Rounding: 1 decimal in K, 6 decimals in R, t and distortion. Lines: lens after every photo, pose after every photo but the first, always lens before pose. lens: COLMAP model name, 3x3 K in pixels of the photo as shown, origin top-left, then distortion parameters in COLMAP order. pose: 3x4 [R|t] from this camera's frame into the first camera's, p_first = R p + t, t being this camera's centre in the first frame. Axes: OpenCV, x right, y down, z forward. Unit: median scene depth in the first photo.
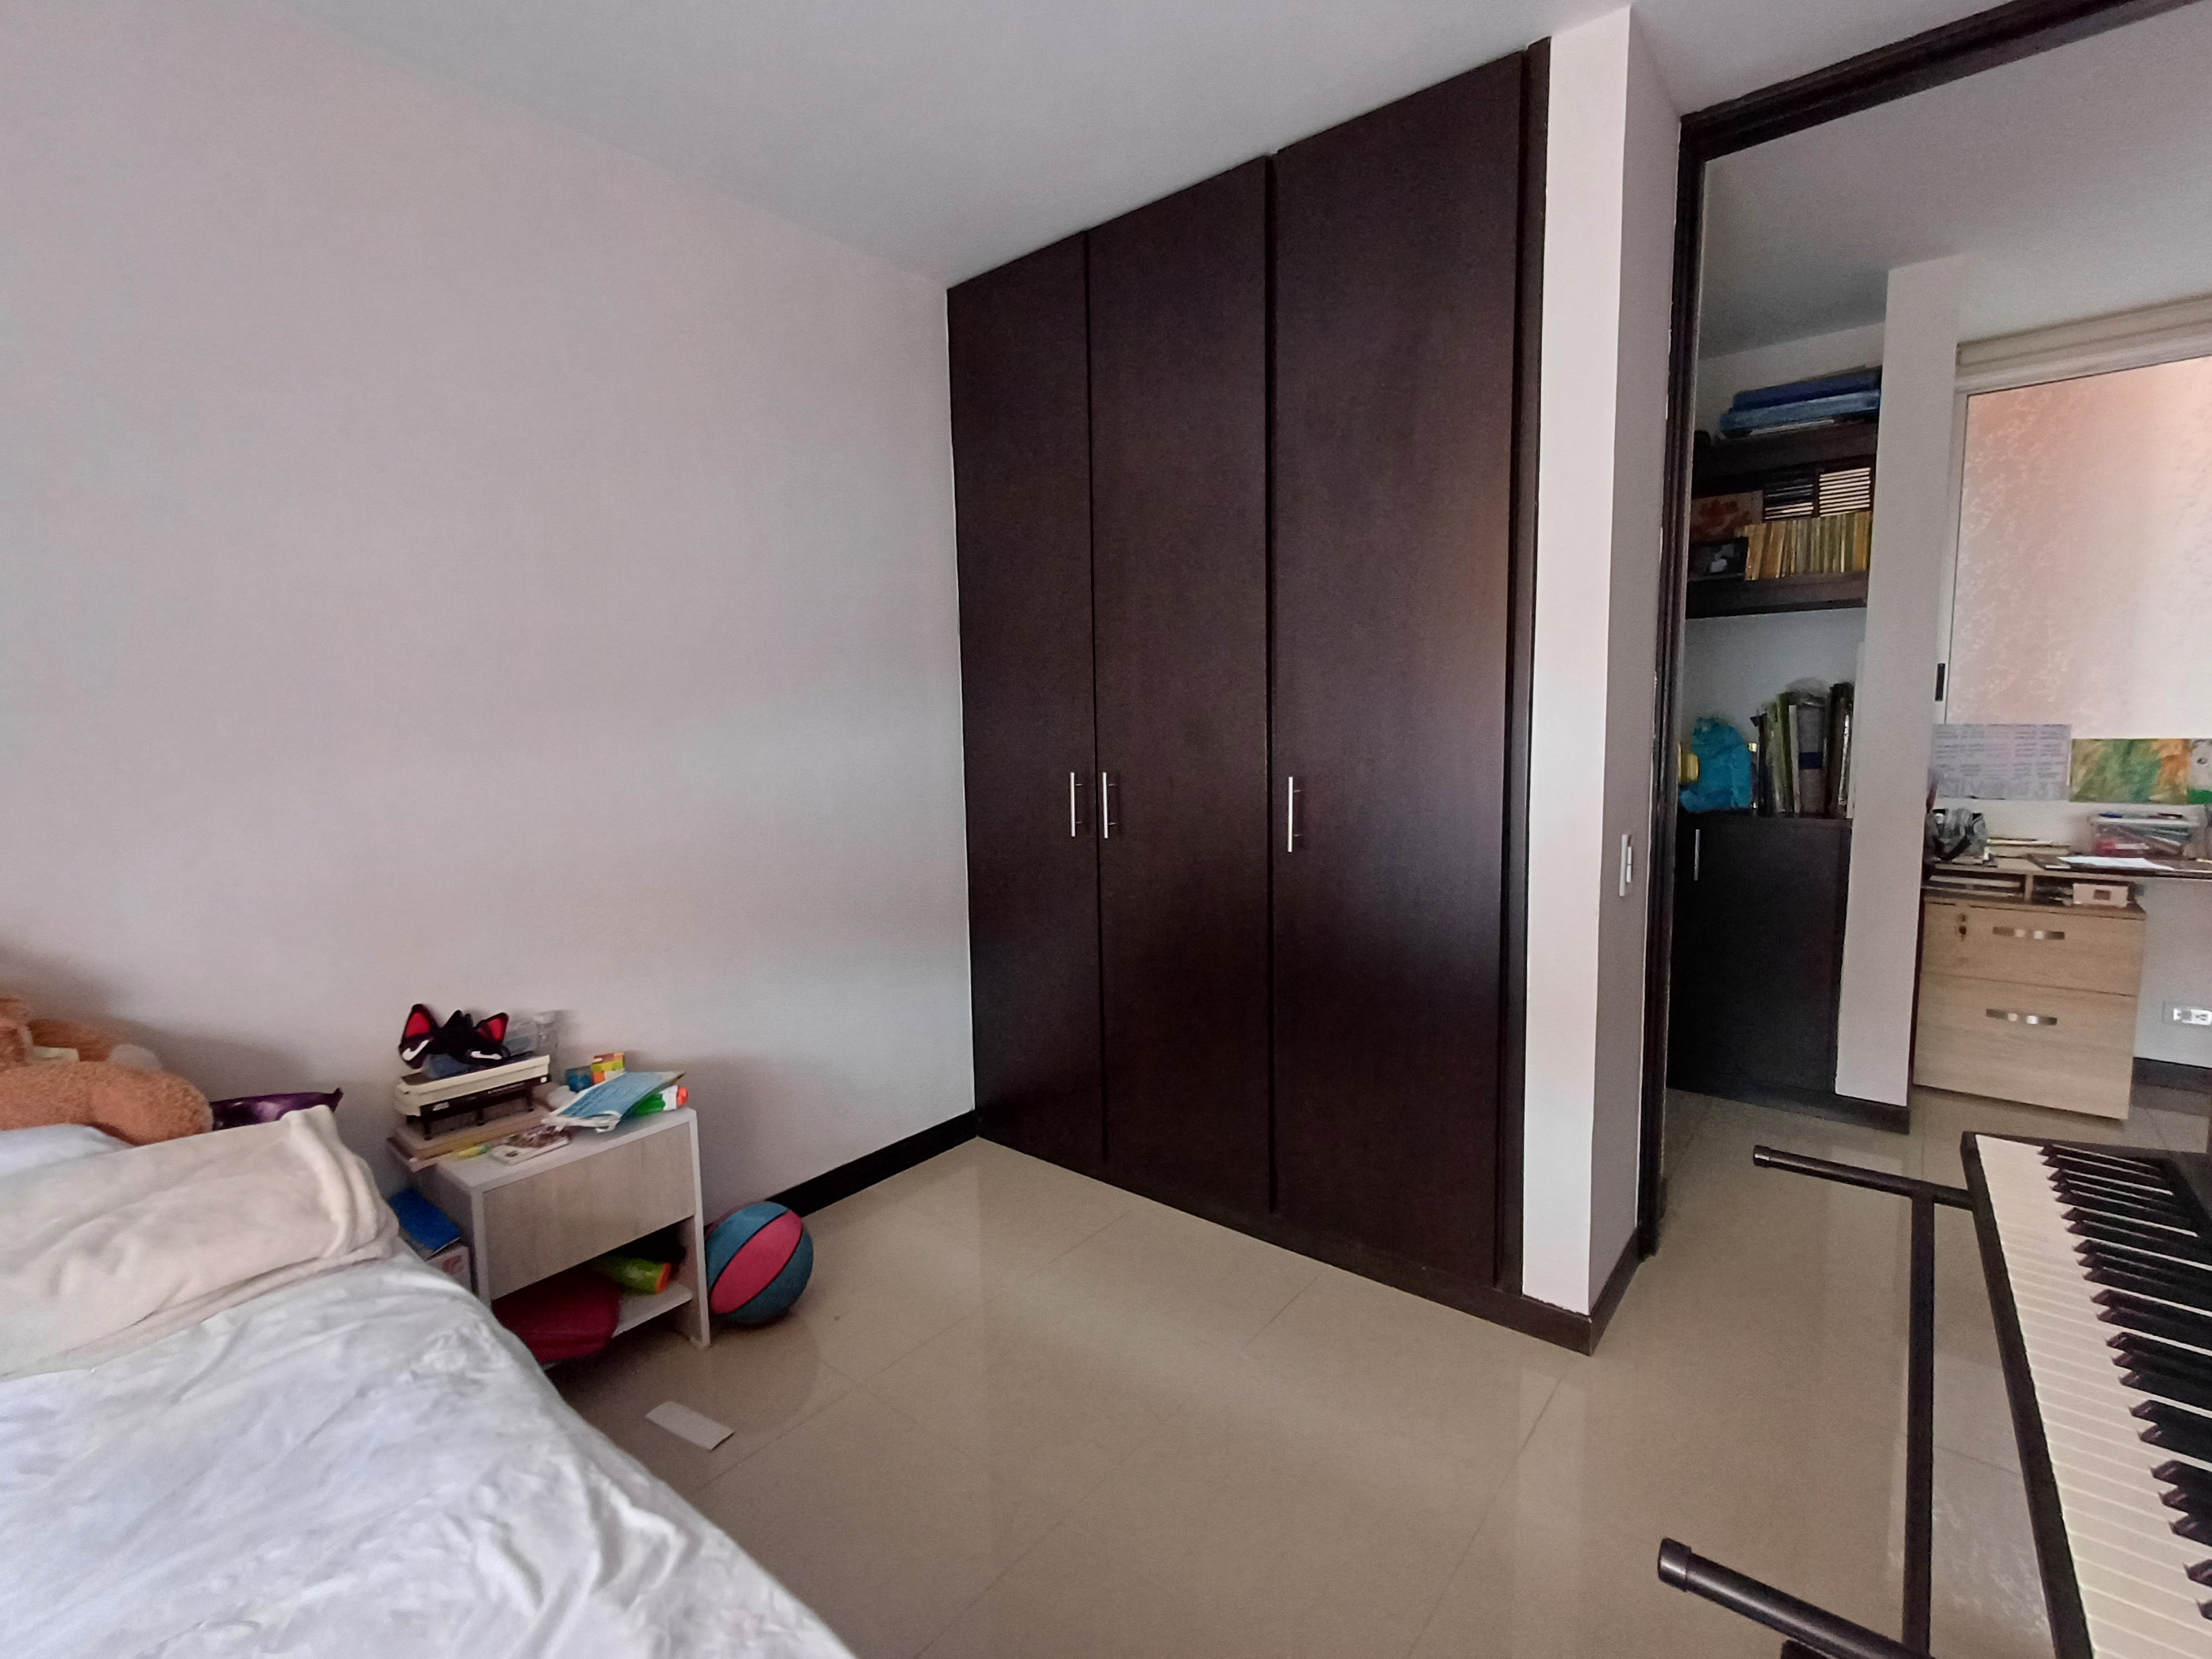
lens RADIAL K [[1013.9, 0, 1088.6], [0, 1013.9, 824.0], [0, 0, 1]] dist [0.012446, 0.000314]
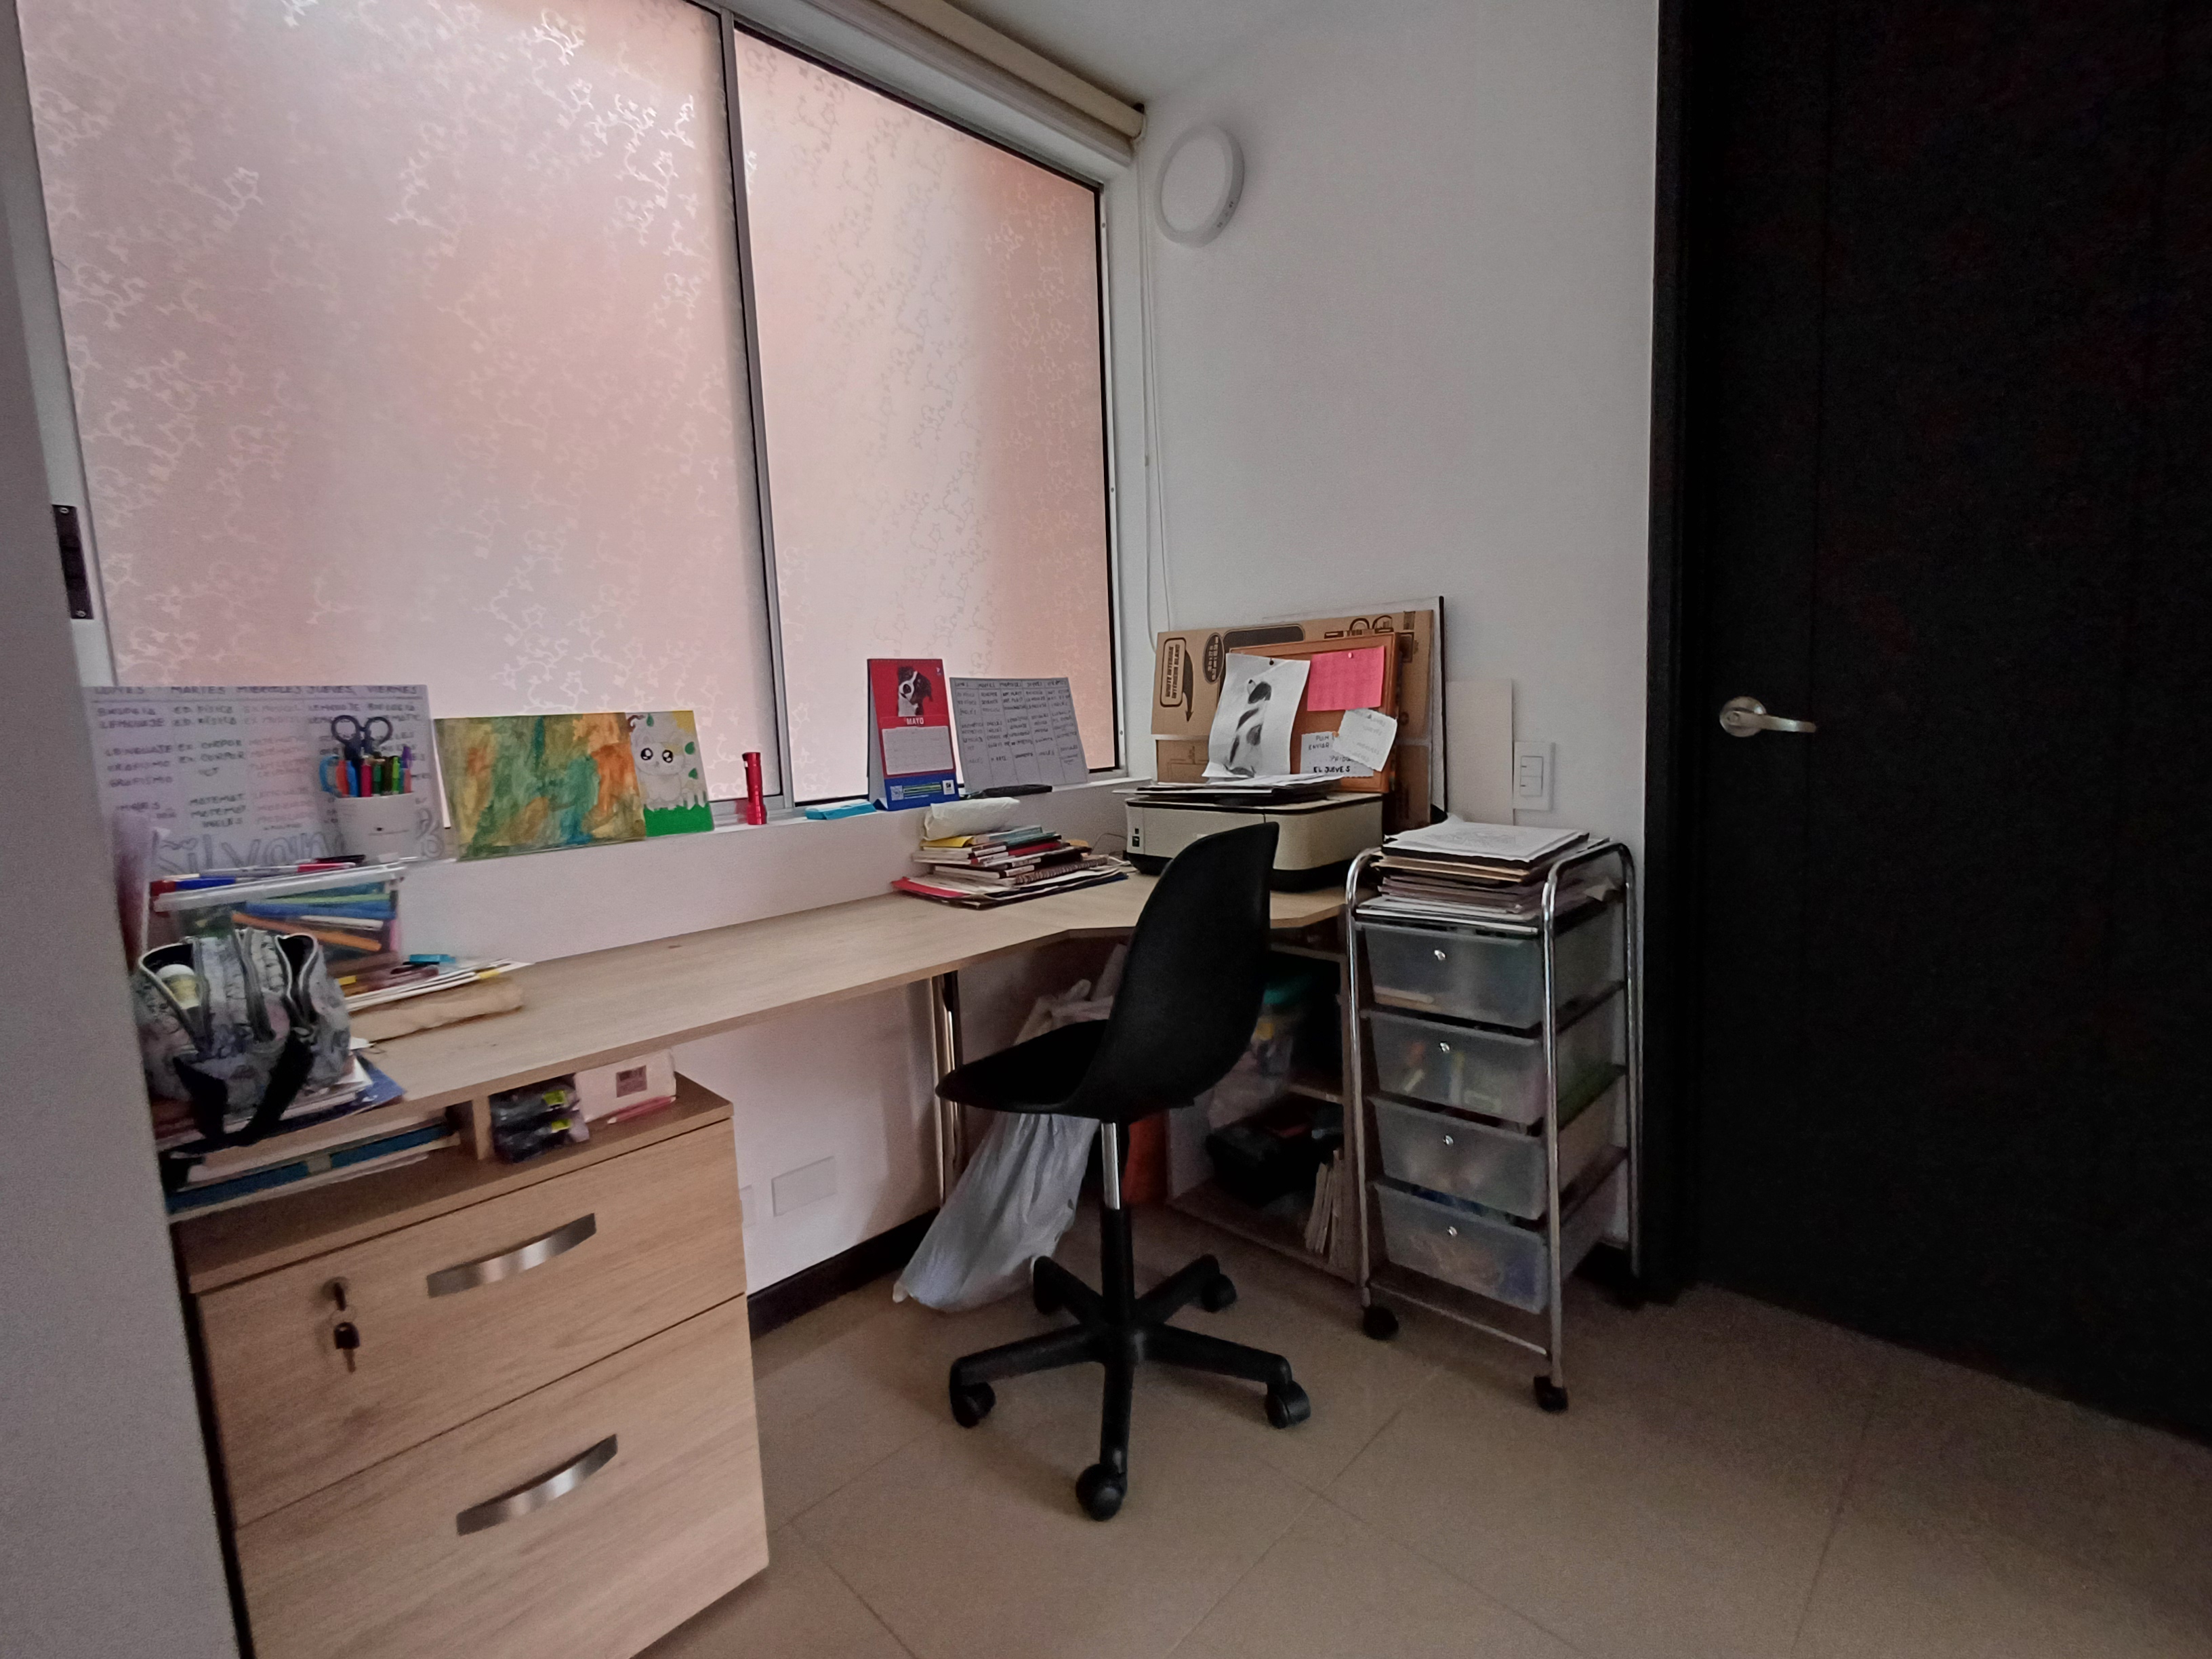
lens RADIAL K [[1013.9, 0, 1097.7], [0, 1013.9, 824.0], [0, 0, 1]] dist [0.012446, 0.000314]
pose [[0.105640, -0.102272, 0.989131, 0.582290], [0.148535, 0.985161, 0.085998, -0.035983], [-0.983248, 0.137836, 0.119263, 0.710064]]
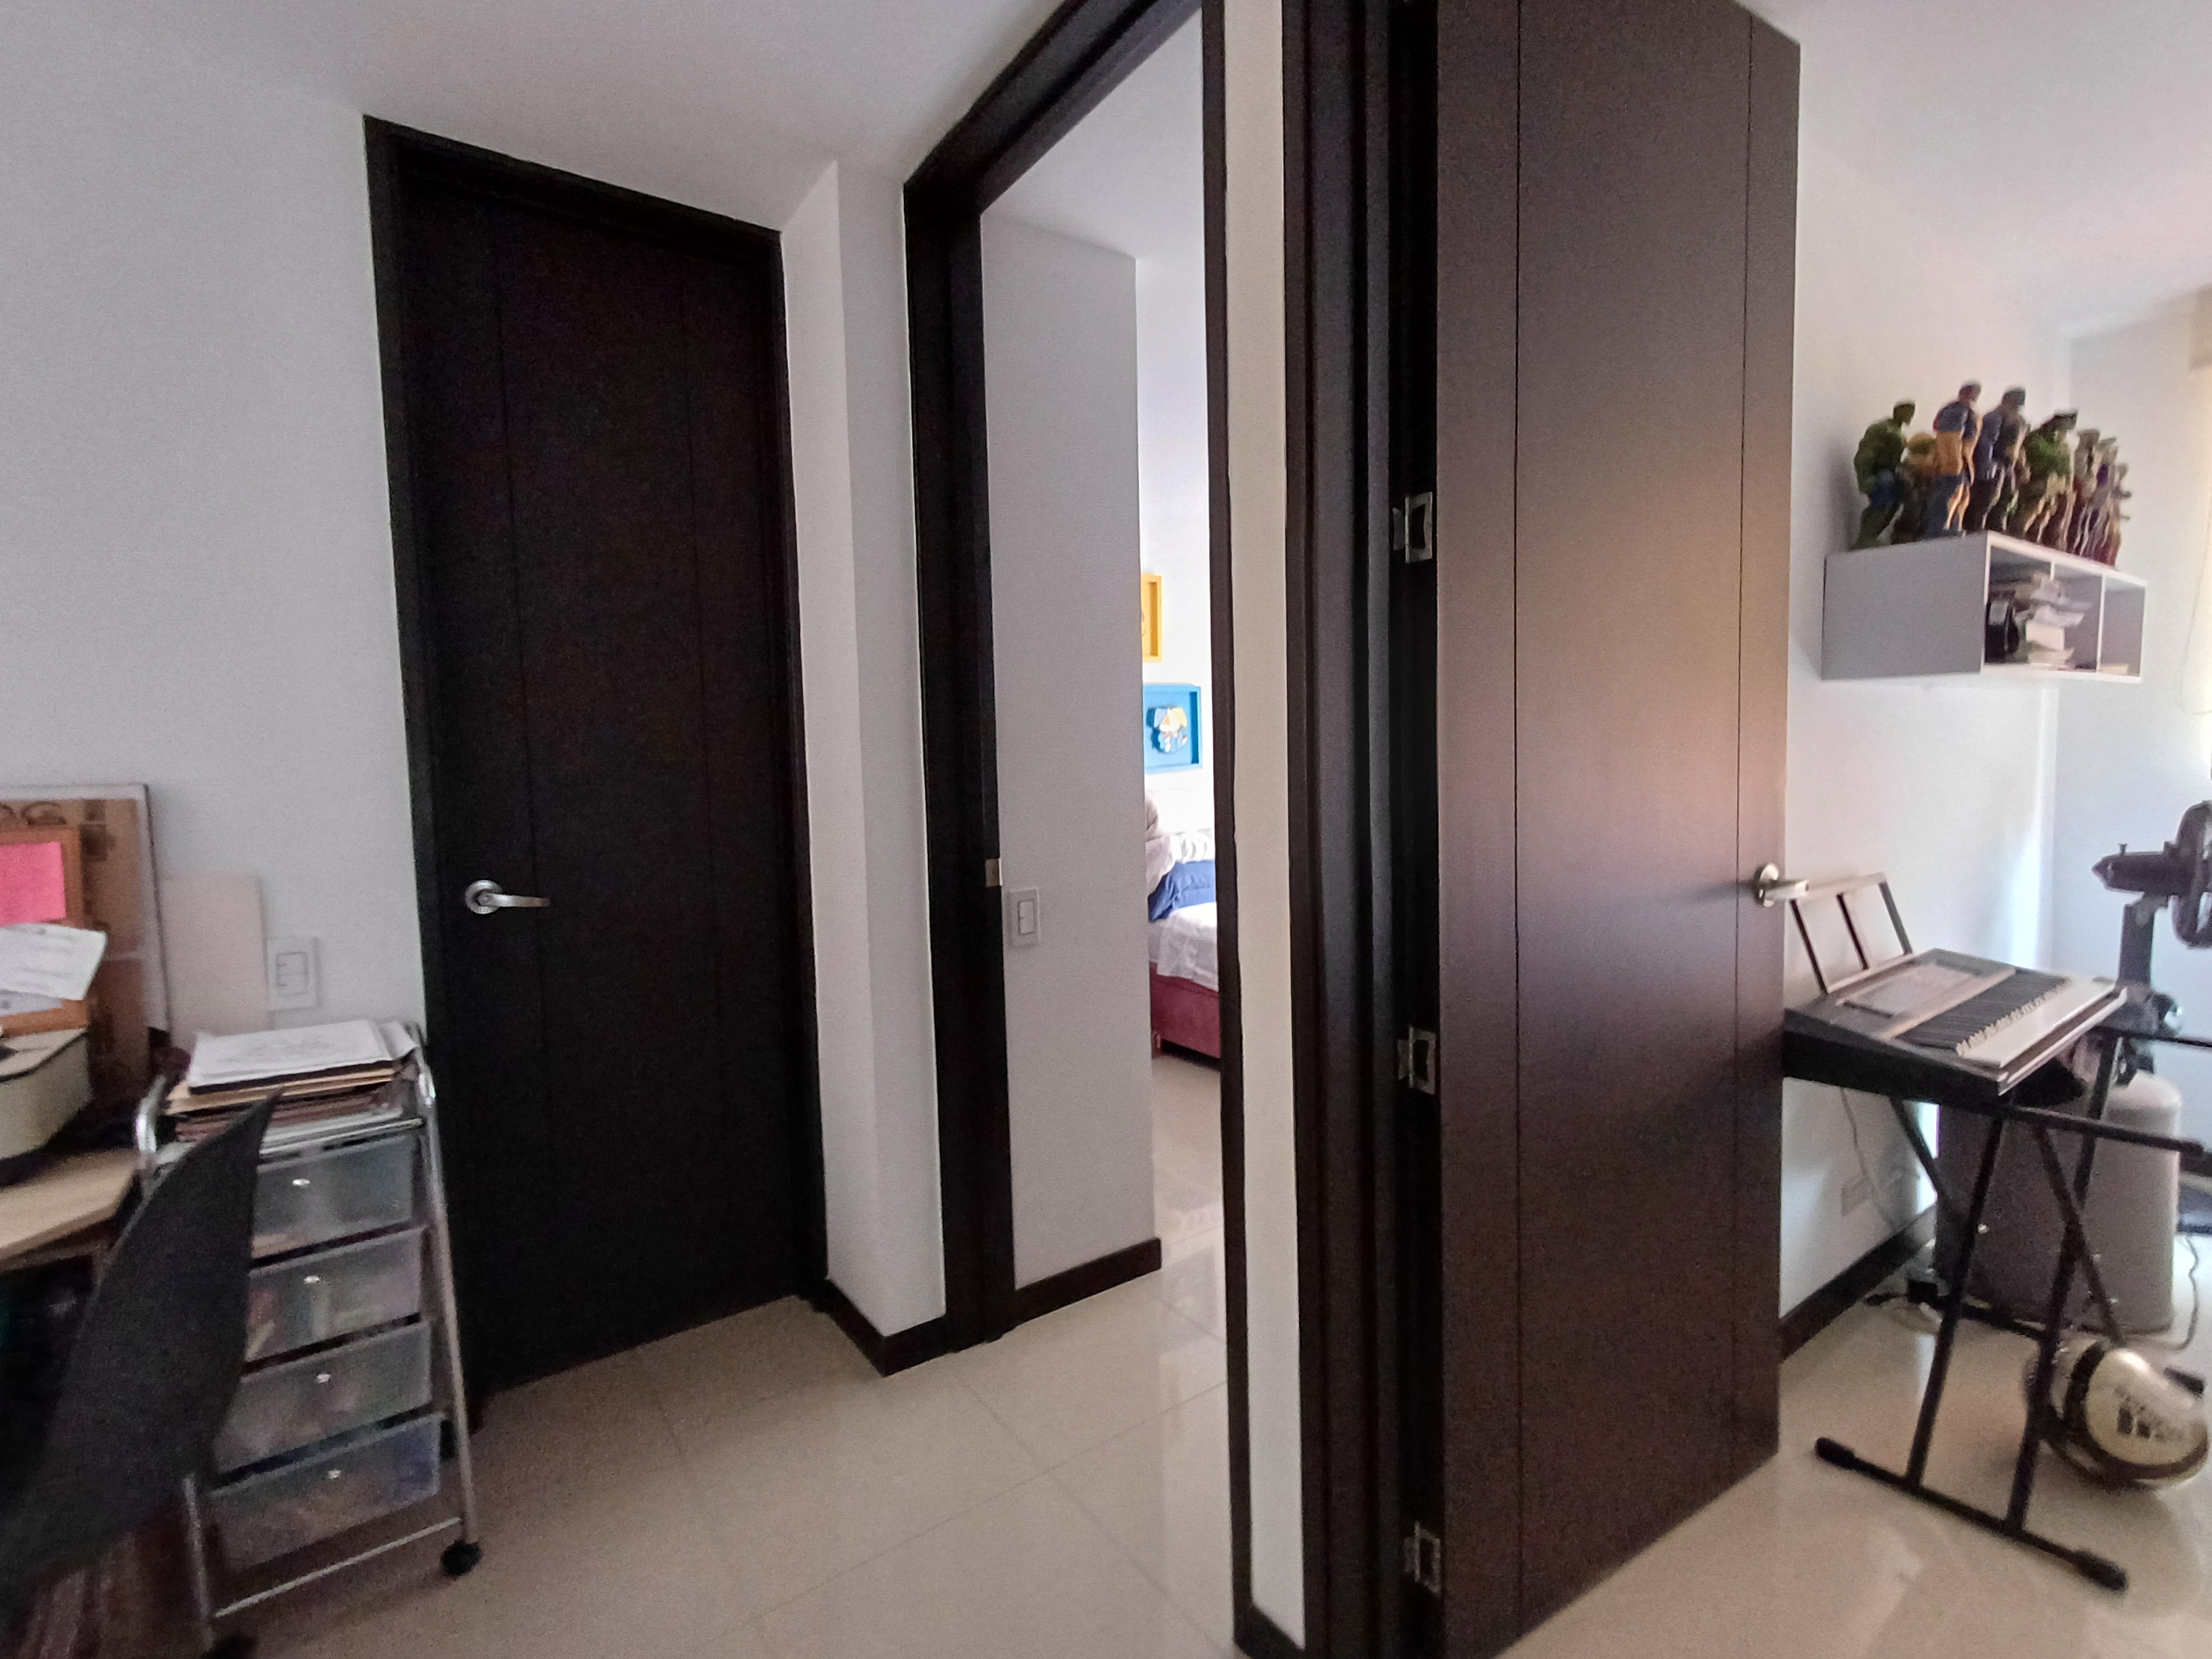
lens RADIAL K [[1013.9, 0, 1113.5], [0, 1013.9, 831.0], [0, 0, 1]] dist [0.012446, 0.000314]
pose [[-0.961142, 0.018383, 0.275441, 0.608522], [0.066261, 0.983974, 0.165546, -0.193790], [-0.267984, 0.177364, -0.946957, 1.137435]]
